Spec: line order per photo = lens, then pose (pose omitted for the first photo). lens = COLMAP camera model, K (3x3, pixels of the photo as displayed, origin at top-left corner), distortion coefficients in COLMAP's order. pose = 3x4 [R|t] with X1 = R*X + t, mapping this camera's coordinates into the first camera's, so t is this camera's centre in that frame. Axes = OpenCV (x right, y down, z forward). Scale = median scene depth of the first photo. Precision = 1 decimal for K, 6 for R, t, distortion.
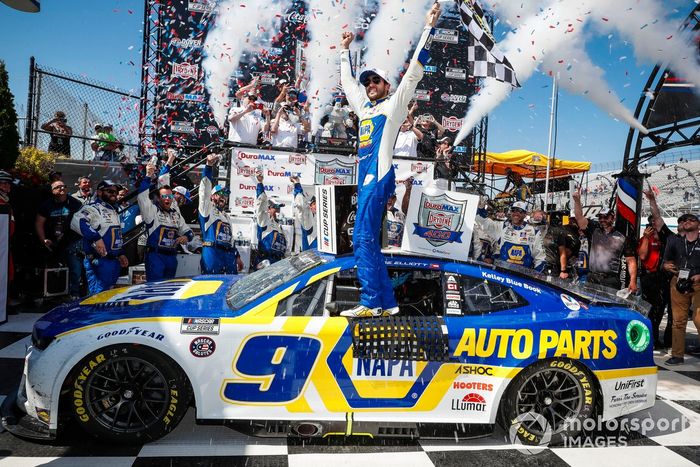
lens RADIAL K [[422.4, 0, 314.7], [0, 422.4, 234.4], [0, 0, 1]] dist [-0.006642, -0.001386]
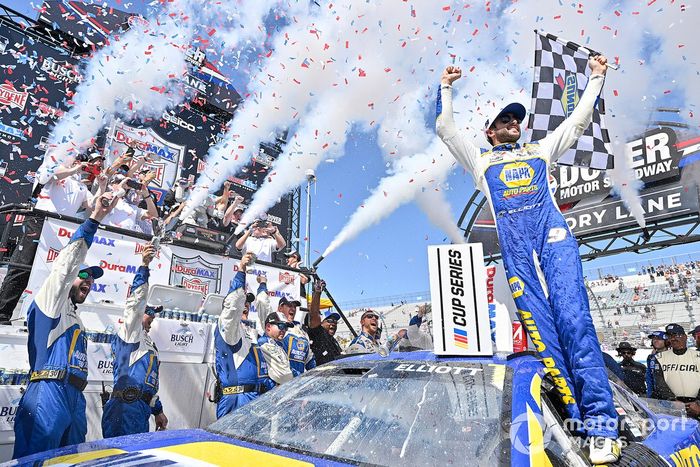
lens RADIAL K [[422.4, 0, 314.7], [0, 422.4, 234.4], [0, 0, 1]] dist [-0.006642, -0.001386]
pose [[0.785762, 0.149744, 0.600129, -0.364295], [0.051990, 0.950829, -0.305321, 0.036884], [-0.616340, 0.271110, 0.739340, 0.454386]]
